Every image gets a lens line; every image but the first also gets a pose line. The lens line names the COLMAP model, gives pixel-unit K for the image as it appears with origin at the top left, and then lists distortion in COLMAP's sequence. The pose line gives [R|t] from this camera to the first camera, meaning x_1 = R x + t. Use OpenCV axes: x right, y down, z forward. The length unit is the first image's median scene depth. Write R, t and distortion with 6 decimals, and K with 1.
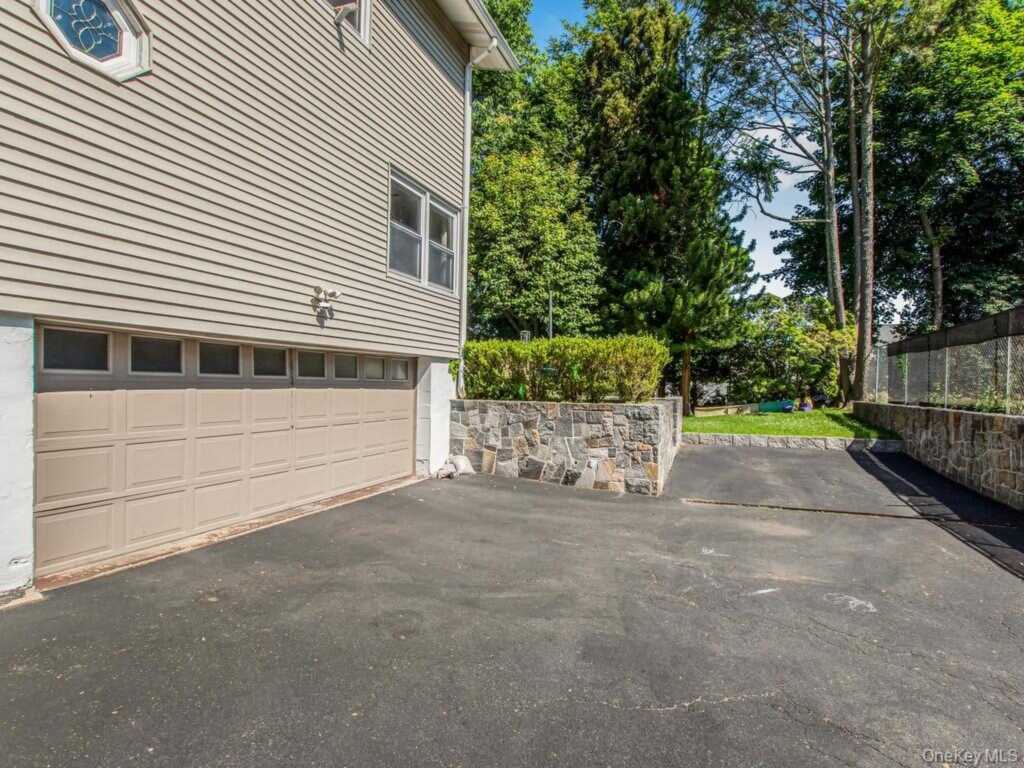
lens RADIAL K [[513.0, 0, 512.0], [0, 513.0, 384.0], [0, 0, 1]] dist [-0.031029, 0.000731]
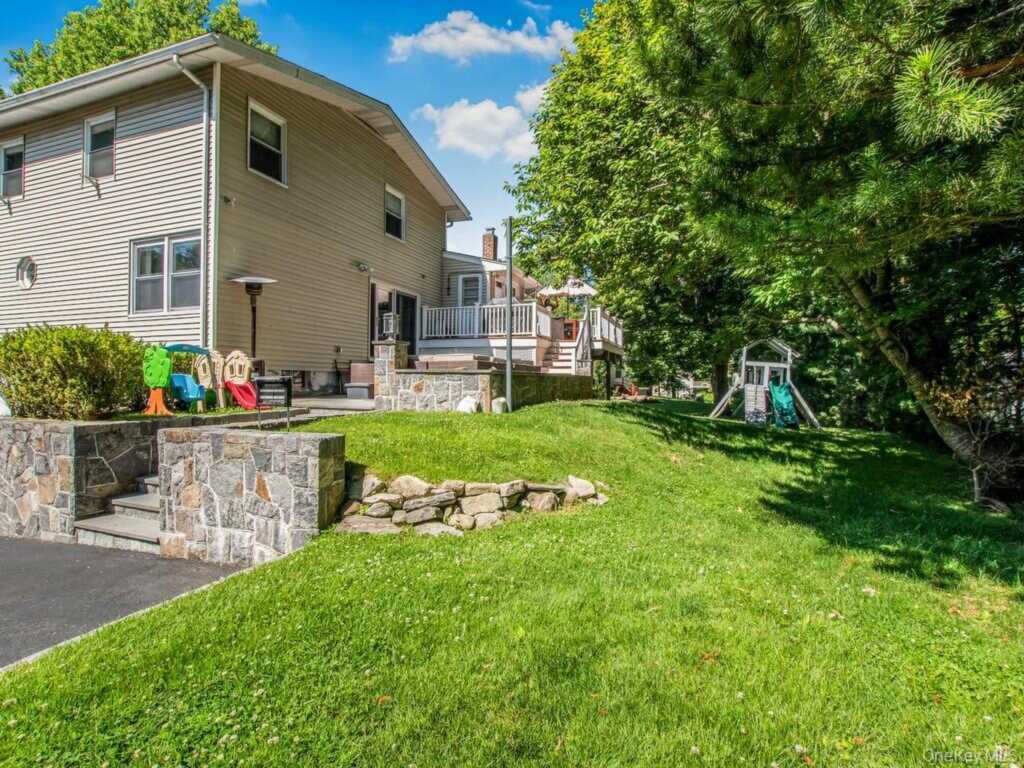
lens RADIAL K [[511.4, 0, 515.1], [0, 511.4, 378.2], [0, 0, 1]] dist [-0.020933, 0.000919]
pose [[0.022623, -0.031295, -0.999254, 1.193851], [-0.010228, 0.999450, -0.031533, -0.004442], [0.999692, 0.010934, 0.022290, 2.035711]]
